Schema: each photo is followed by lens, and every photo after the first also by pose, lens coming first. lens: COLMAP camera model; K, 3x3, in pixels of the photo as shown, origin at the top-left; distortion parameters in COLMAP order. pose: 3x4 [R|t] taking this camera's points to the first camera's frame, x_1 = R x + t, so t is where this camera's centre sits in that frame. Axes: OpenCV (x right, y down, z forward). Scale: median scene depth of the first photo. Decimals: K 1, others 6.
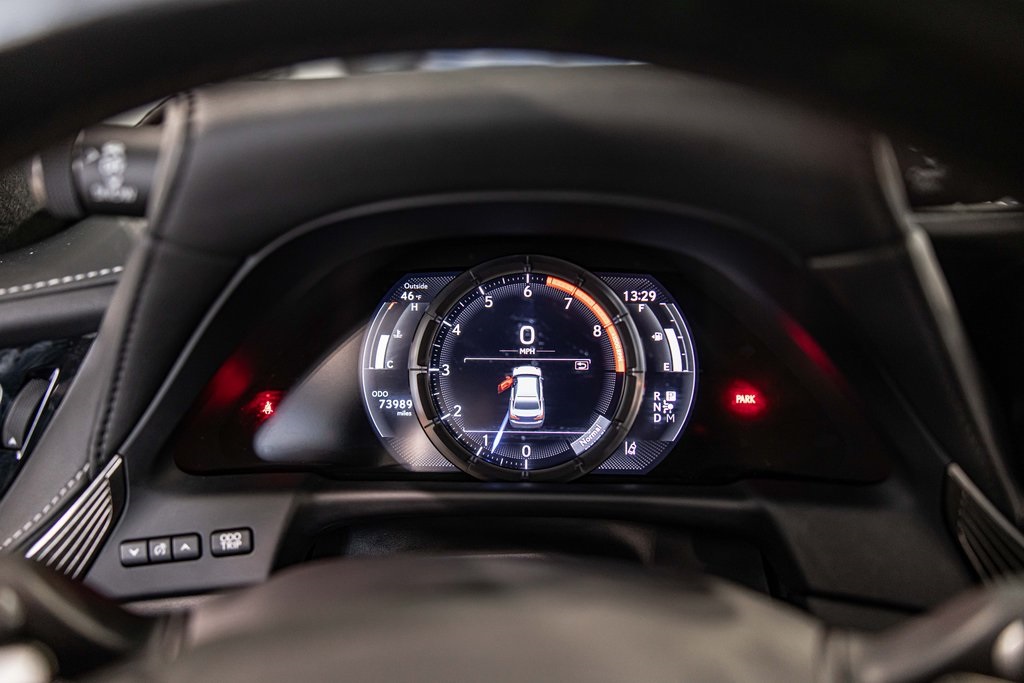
lens RADIAL K [[797.2, 0, 505.7], [0, 797.2, 339.9], [0, 0, 1]] dist [0.003172, -0.012506]
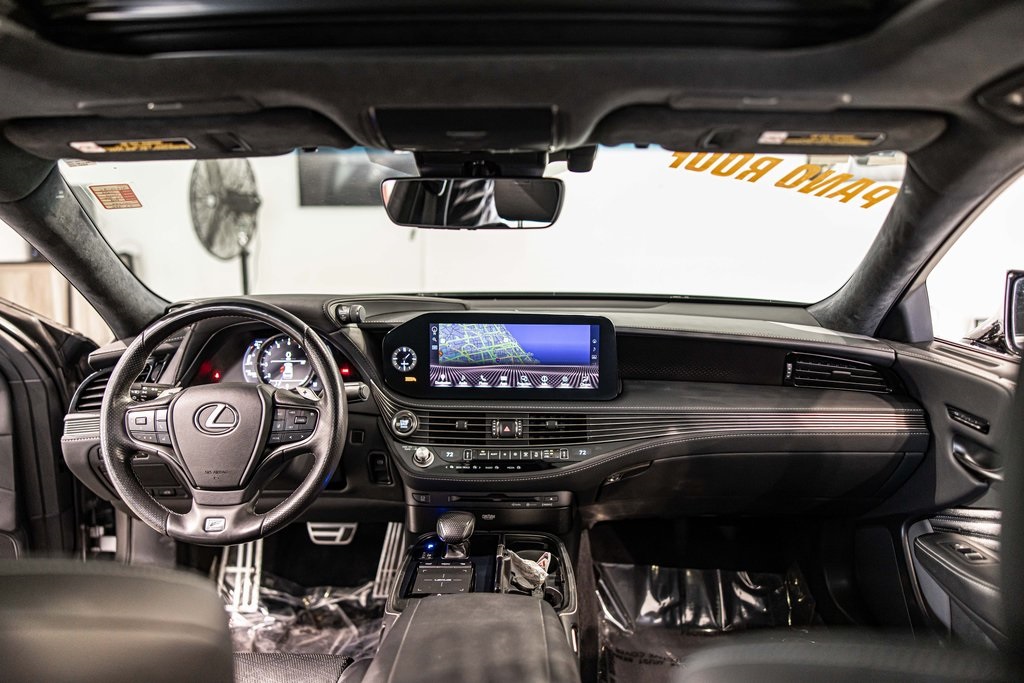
lens RADIAL K [[797.2, 0, 511.9], [0, 797.2, 338.1], [0, 0, 1]] dist [0.003172, -0.012506]
pose [[0.999294, -0.008261, 0.036648, 0.930816], [0.011693, 0.995460, -0.094457, 0.279453], [-0.035701, 0.094819, 0.994854, -2.733841]]
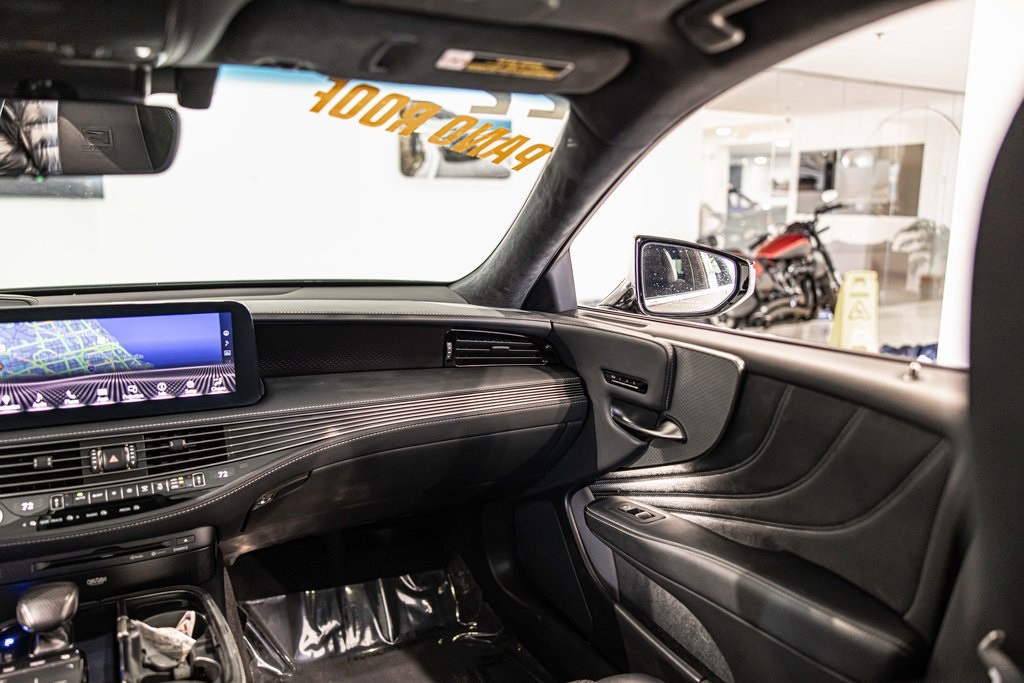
lens RADIAL K [[797.2, 0, 512.2], [0, 797.2, 341.5], [0, 0, 1]] dist [0.003172, -0.012506]
pose [[0.858910, -0.086100, 0.504837, 0.872399], [0.132709, 0.989513, -0.057025, 0.287550], [-0.494633, 0.115976, 0.861329, -2.166876]]
